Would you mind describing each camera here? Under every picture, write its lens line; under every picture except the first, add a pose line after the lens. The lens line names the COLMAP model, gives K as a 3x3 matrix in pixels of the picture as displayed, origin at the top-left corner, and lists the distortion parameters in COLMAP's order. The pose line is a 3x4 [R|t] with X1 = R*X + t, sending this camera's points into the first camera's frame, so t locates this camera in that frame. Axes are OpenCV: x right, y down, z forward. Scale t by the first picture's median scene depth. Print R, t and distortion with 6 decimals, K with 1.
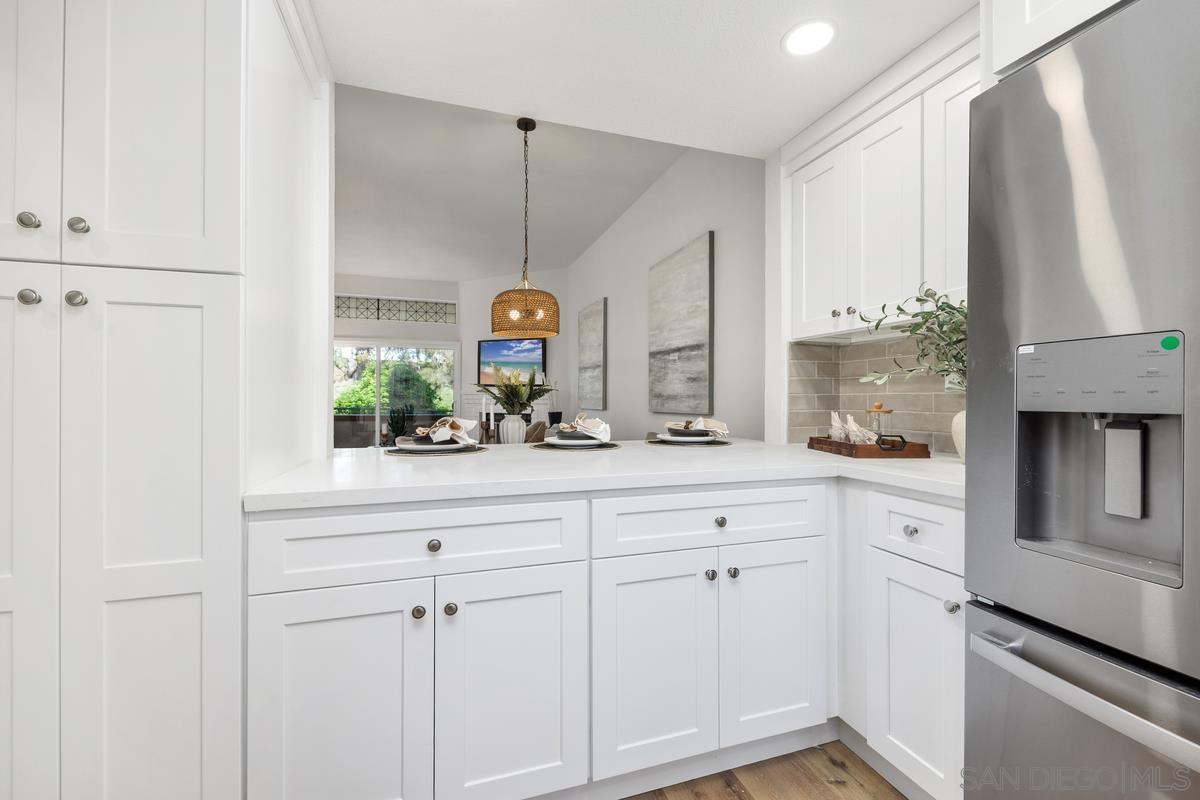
lens RADIAL K [[478.0, 0, 601.2], [0, 478.0, 395.4], [0, 0, 1]] dist [0.002912, 0.000067]
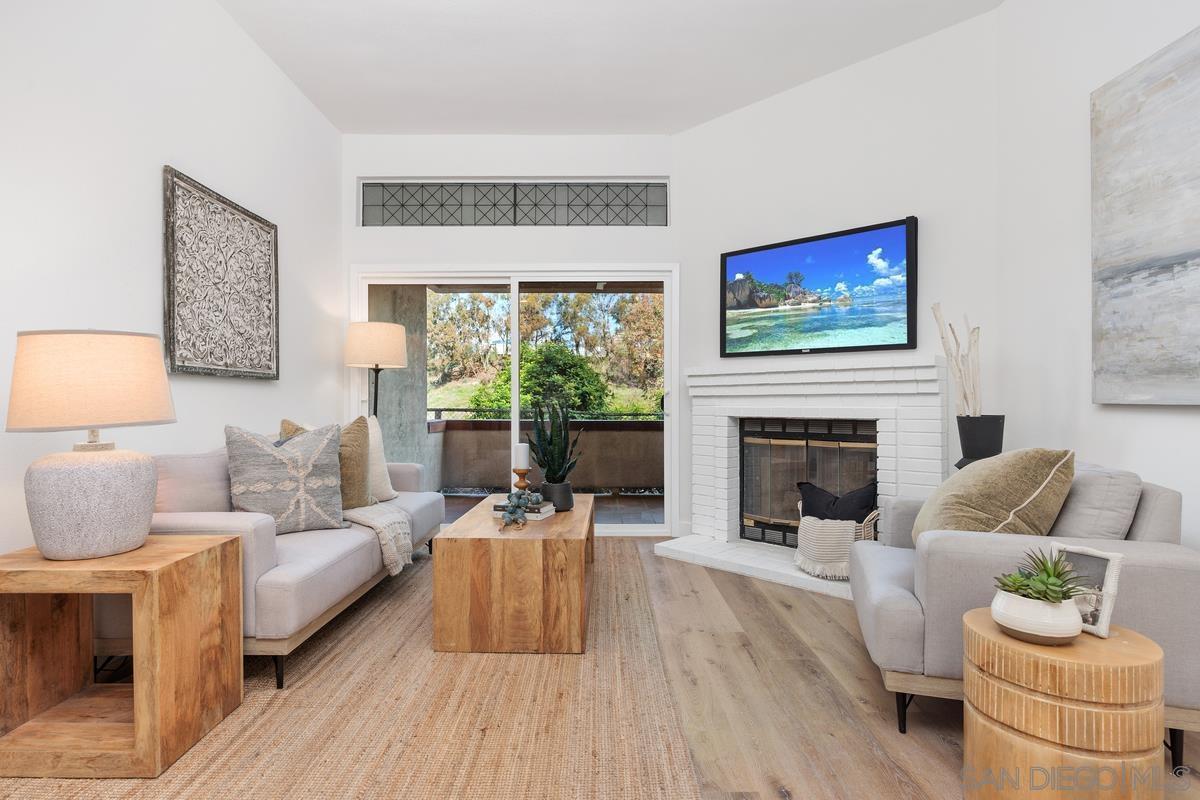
lens RADIAL K [[596.0, 0, 600.2], [0, 596.0, 399.0], [0, 0, 1]] dist [-0.003012, -0.001120]
pose [[0.947095, -0.004141, -0.320926, -0.297503], [0.005545, 0.999979, 0.003463, 0.025828], [0.320905, -0.005059, 0.947098, 0.708941]]
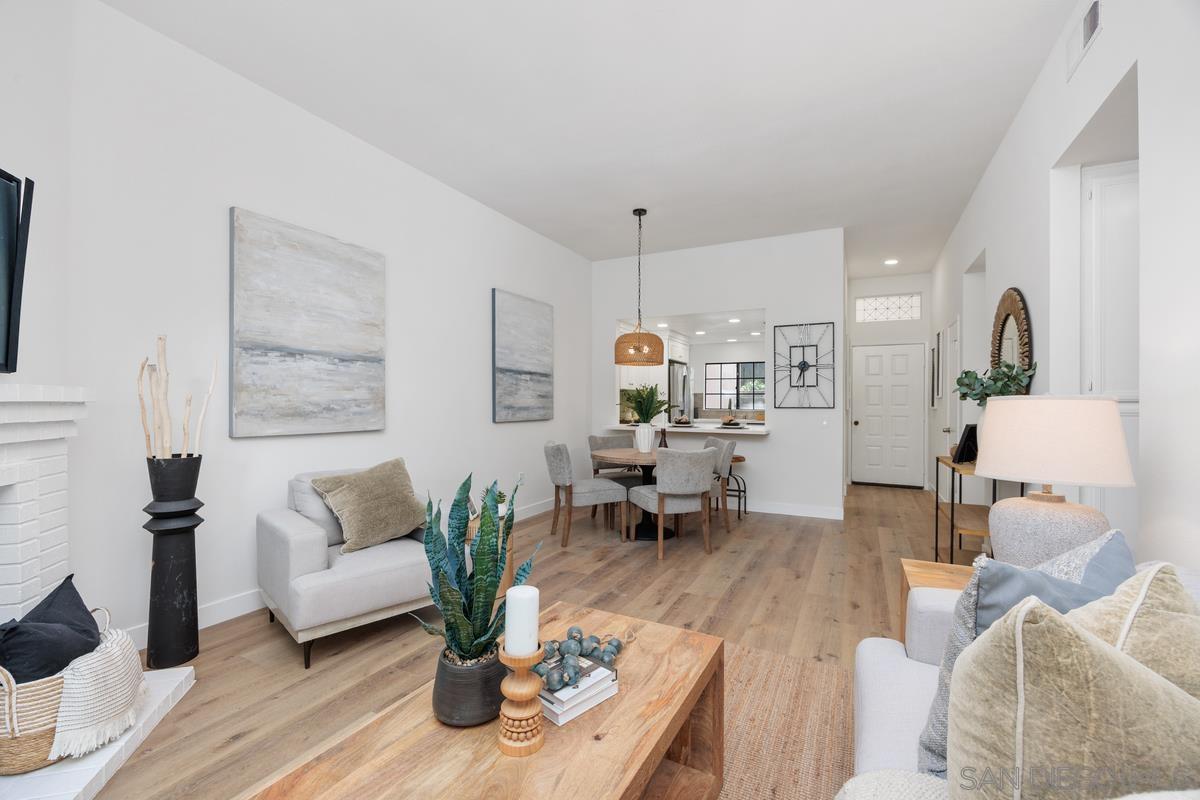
lens RADIAL K [[510.6, 0, 599.1], [0, 510.6, 400.0], [0, 0, 1]] dist [-0.009842, -0.000228]
pose [[-0.692511, 0.000276, 0.721407, -0.769320], [-0.008196, 0.999932, -0.008251, -0.007311], [-0.721361, -0.011627, -0.692462, 1.418239]]
